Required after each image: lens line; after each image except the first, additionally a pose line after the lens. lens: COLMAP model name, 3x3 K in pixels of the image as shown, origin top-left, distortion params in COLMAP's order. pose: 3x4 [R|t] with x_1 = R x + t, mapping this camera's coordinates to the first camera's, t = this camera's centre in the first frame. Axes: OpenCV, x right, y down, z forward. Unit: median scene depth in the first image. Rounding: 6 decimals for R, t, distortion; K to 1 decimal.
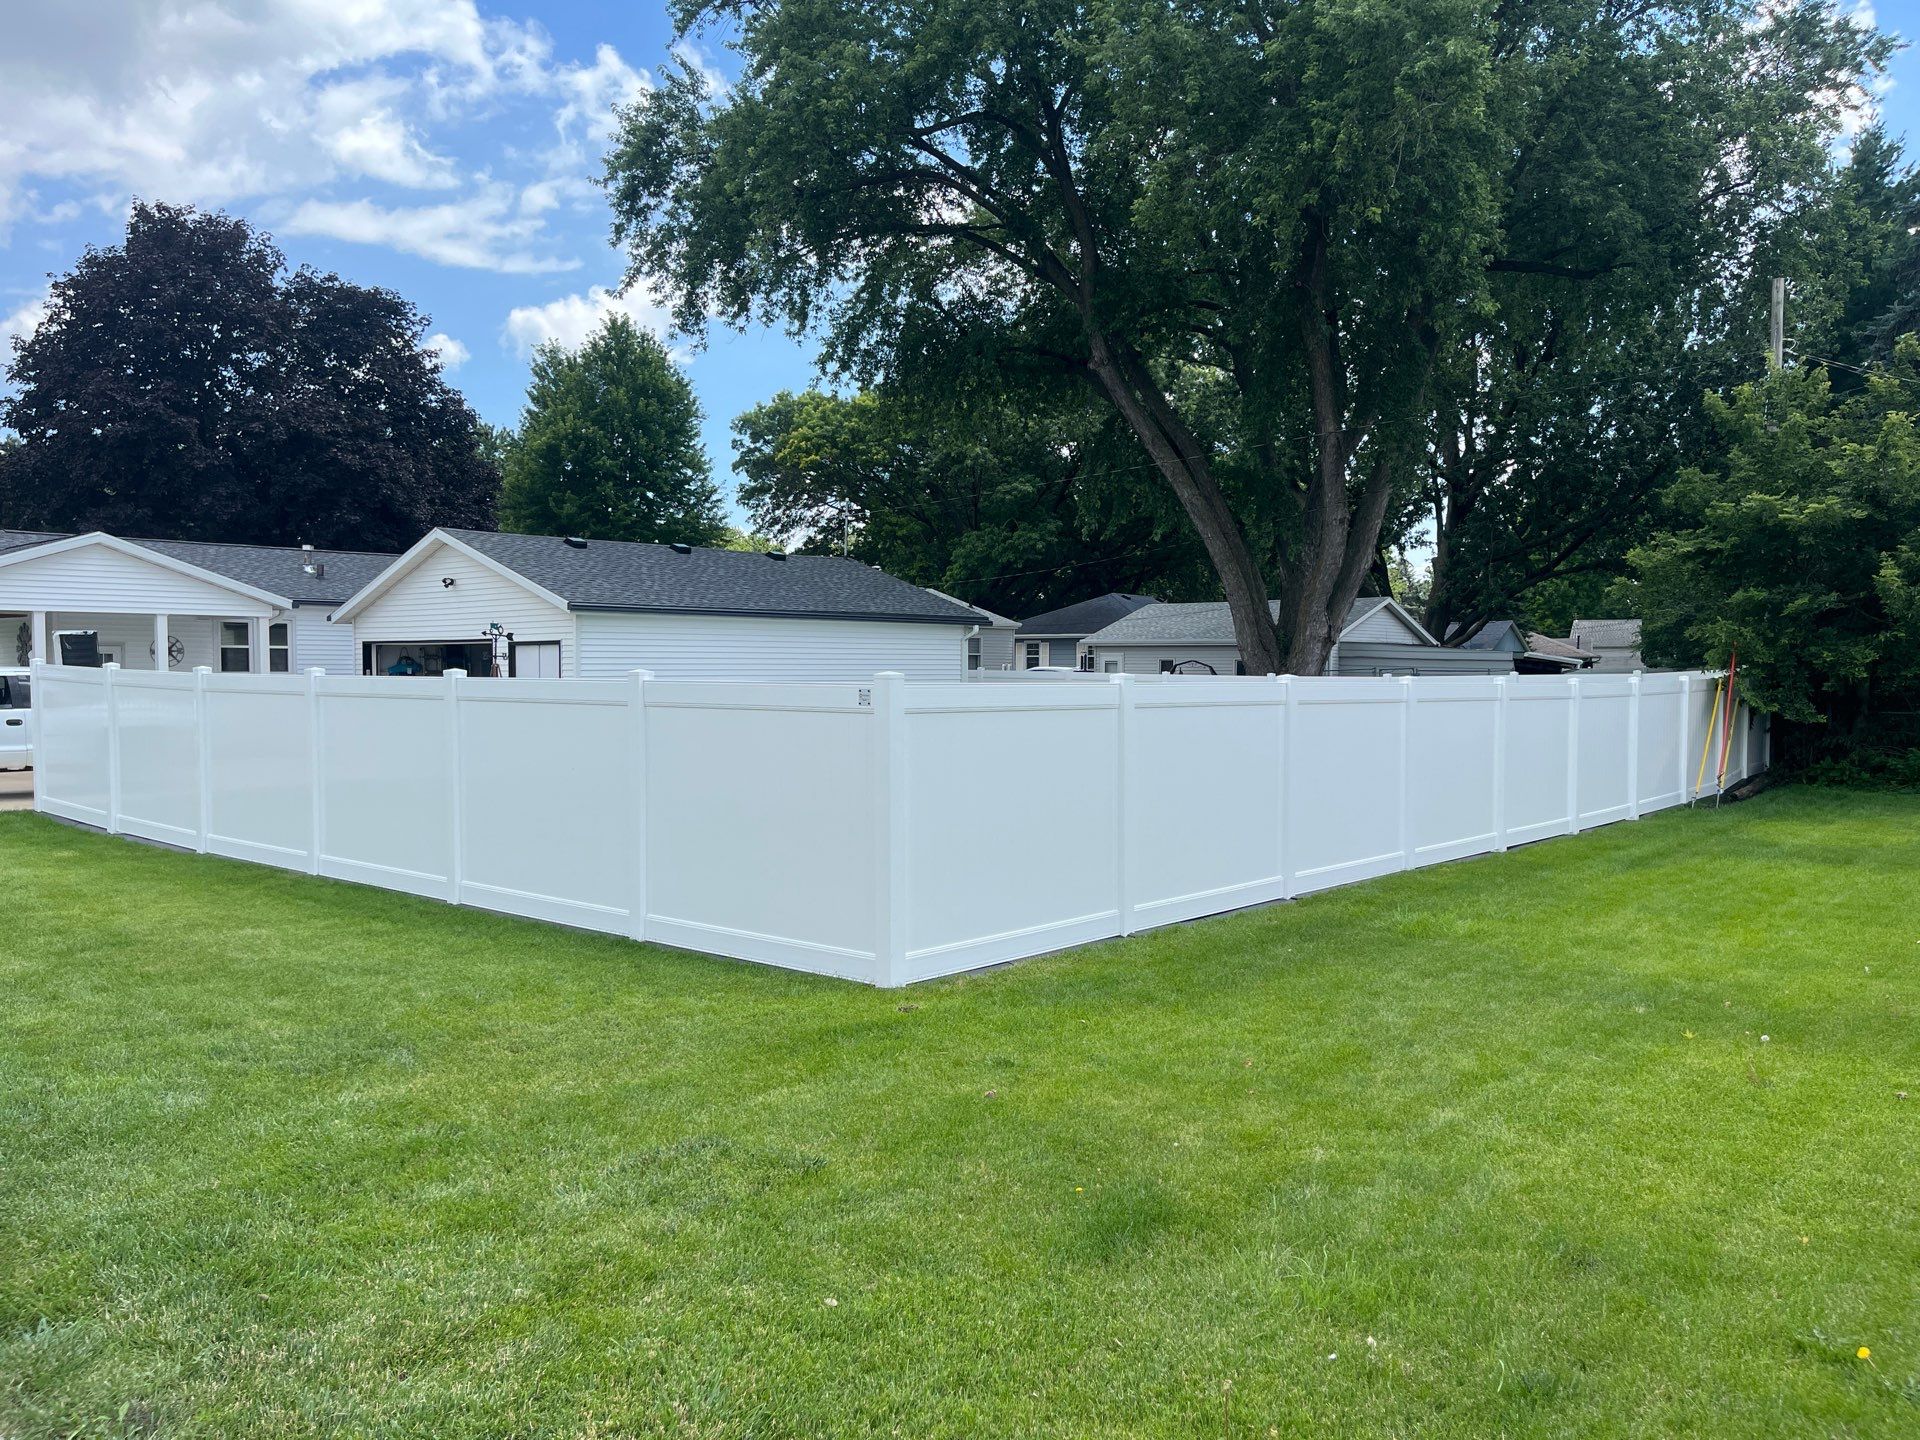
lens RADIAL K [[1452.0, 0, 977.8], [0, 1452.0, 731.9], [0, 0, 1]] dist [0.055261, -0.079451]
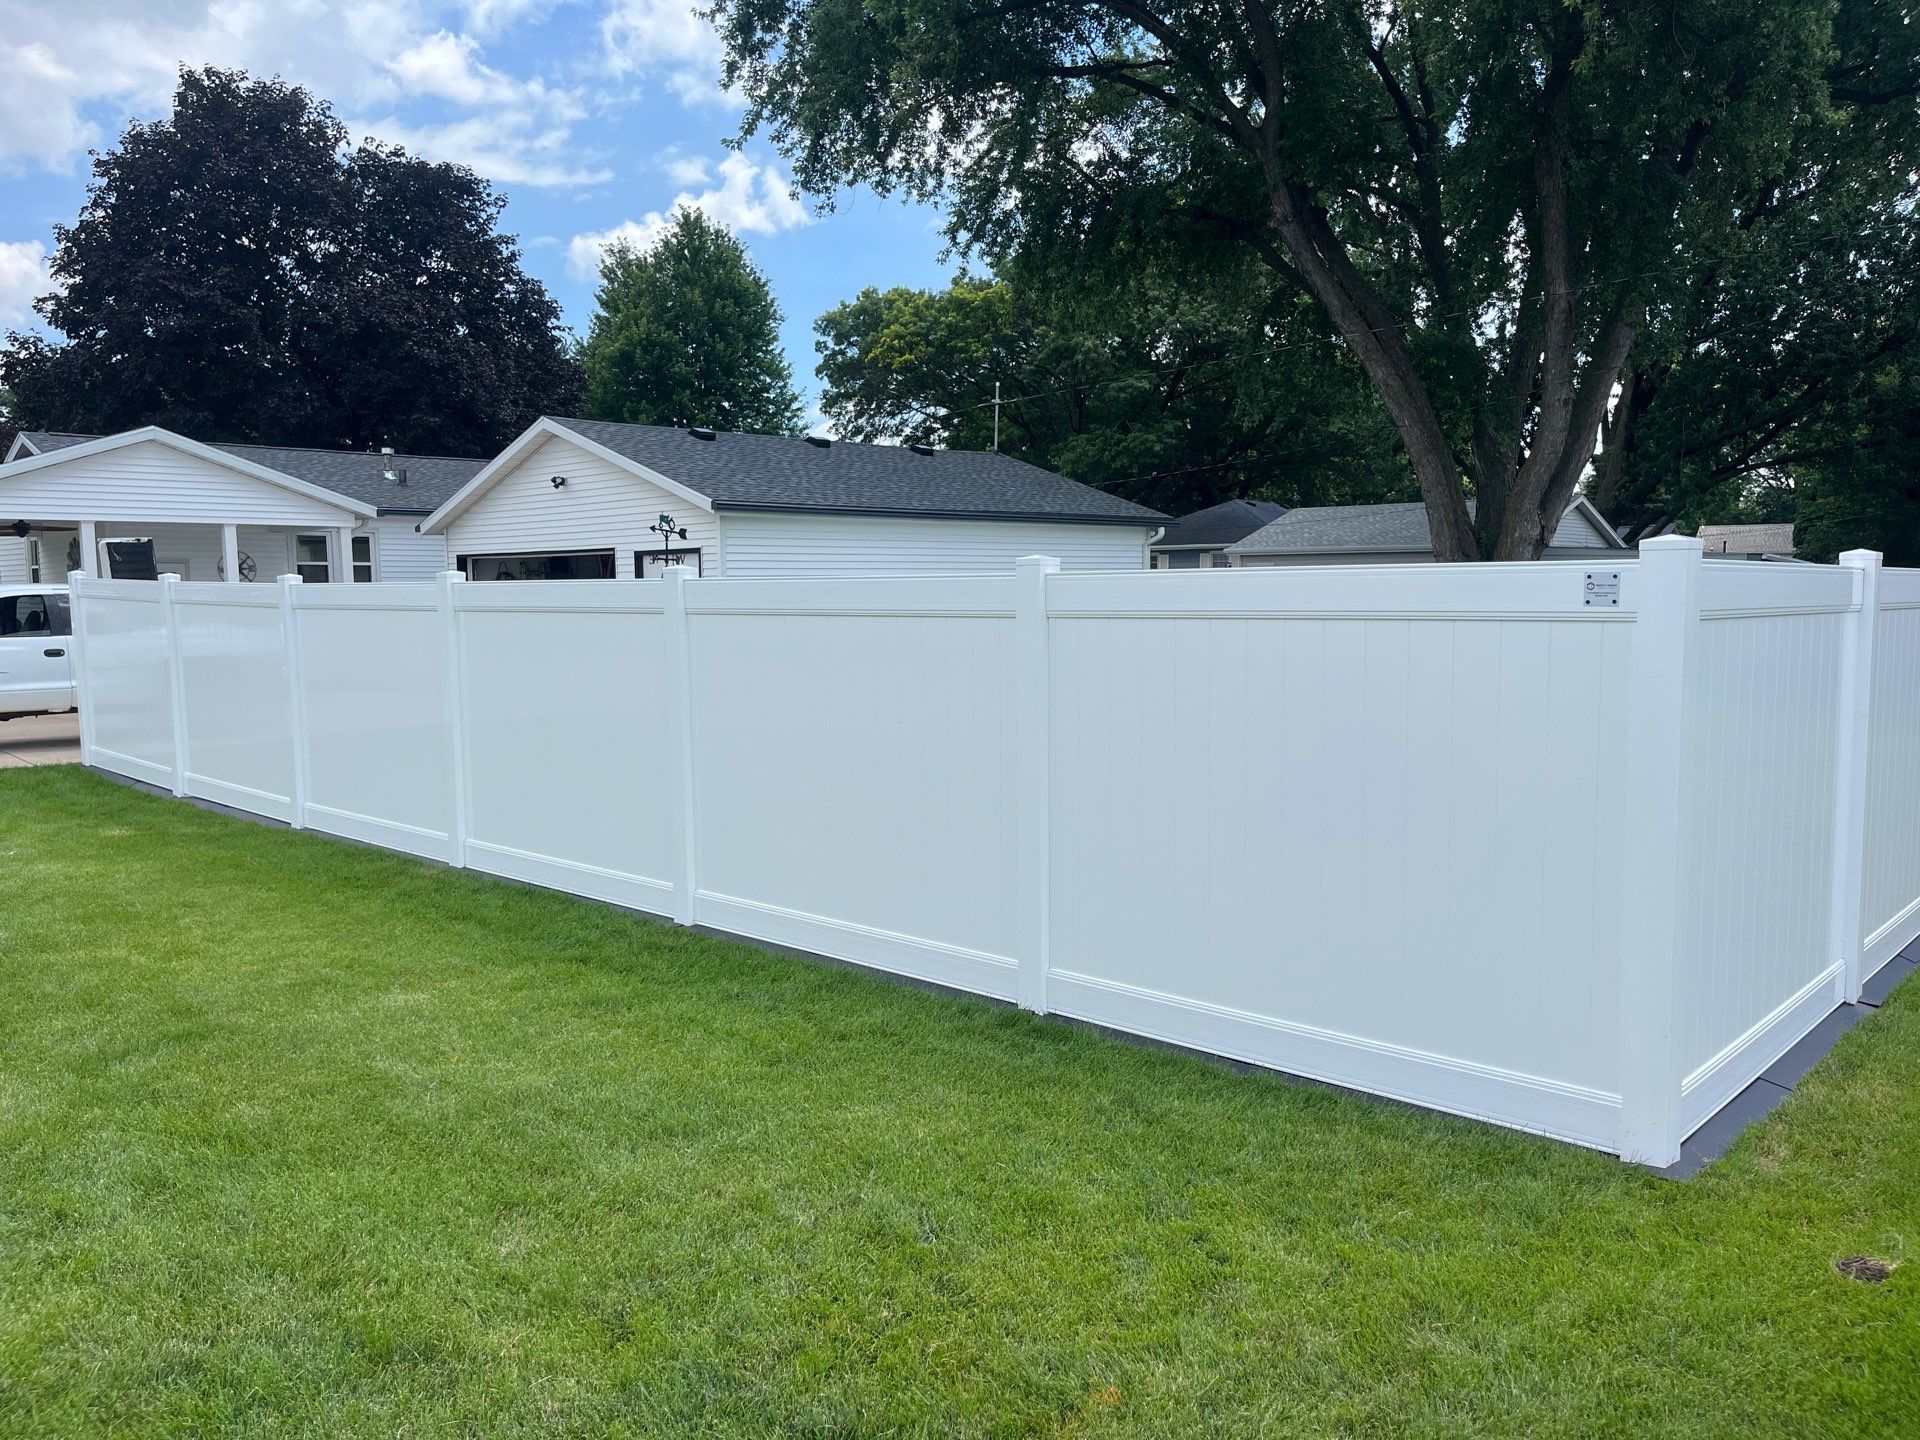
lens RADIAL K [[1447.8, 0, 963.2], [0, 1447.8, 735.0], [0, 0, 1]] dist [0.061850, -0.086459]
pose [[0.998969, -0.006955, -0.044862, -0.059619], [0.009494, 0.998350, 0.056628, -0.001038], [0.044394, -0.056995, 0.997387, 0.104613]]
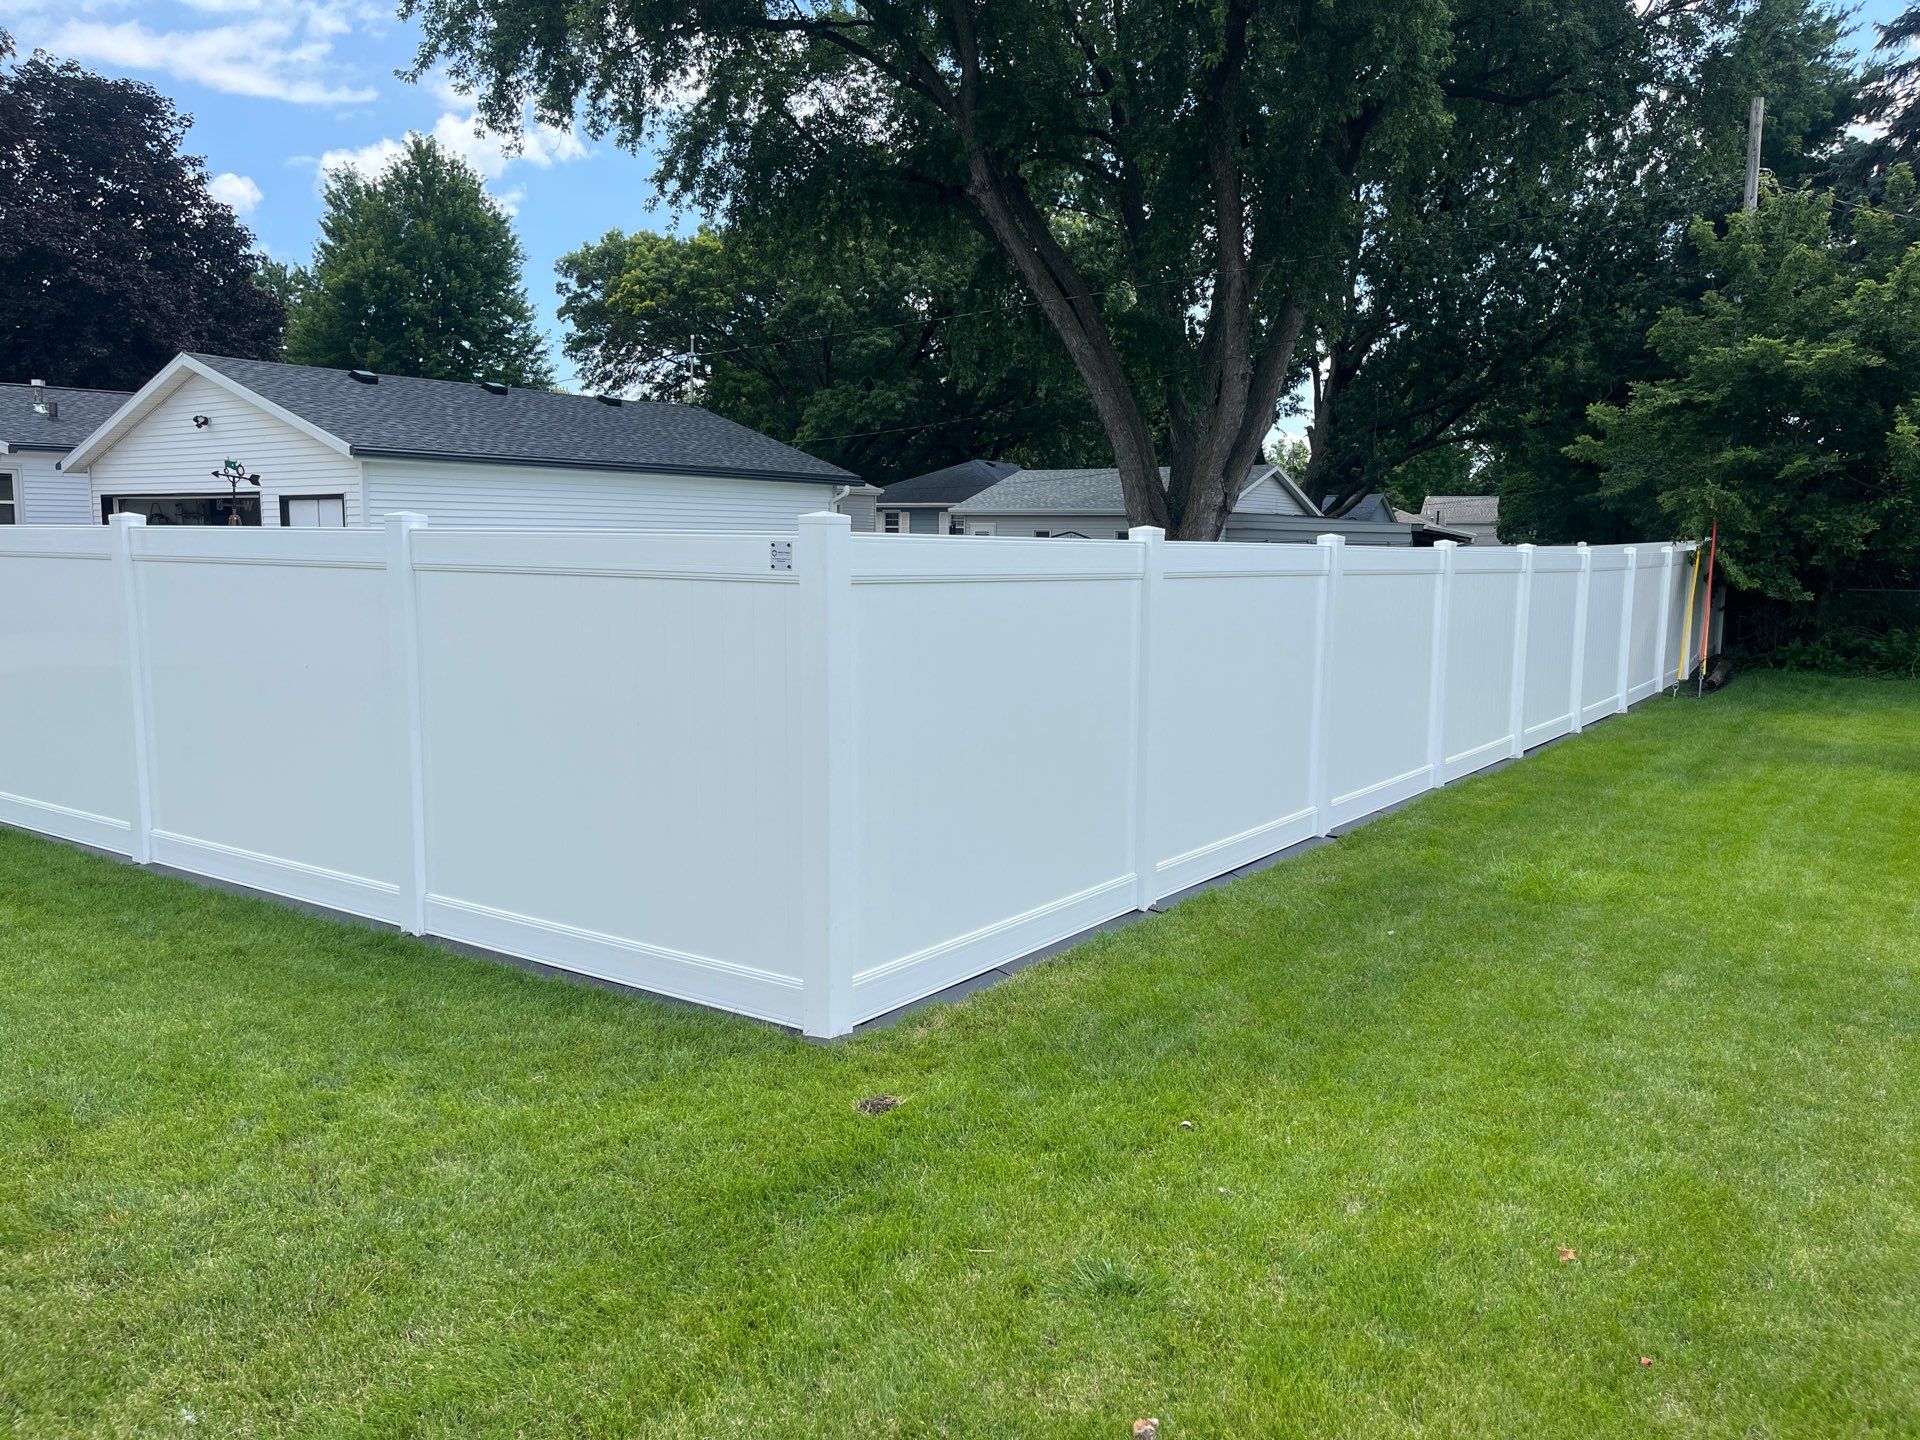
lens RADIAL K [[1447.8, 0, 963.2], [0, 1447.8, 735.0], [0, 0, 1]] dist [0.061850, -0.086459]
pose [[0.995106, -0.005408, 0.098664, -0.013650], [-0.003284, 0.996140, 0.087713, -0.000677], [-0.098757, -0.087608, 0.991248, 0.086313]]
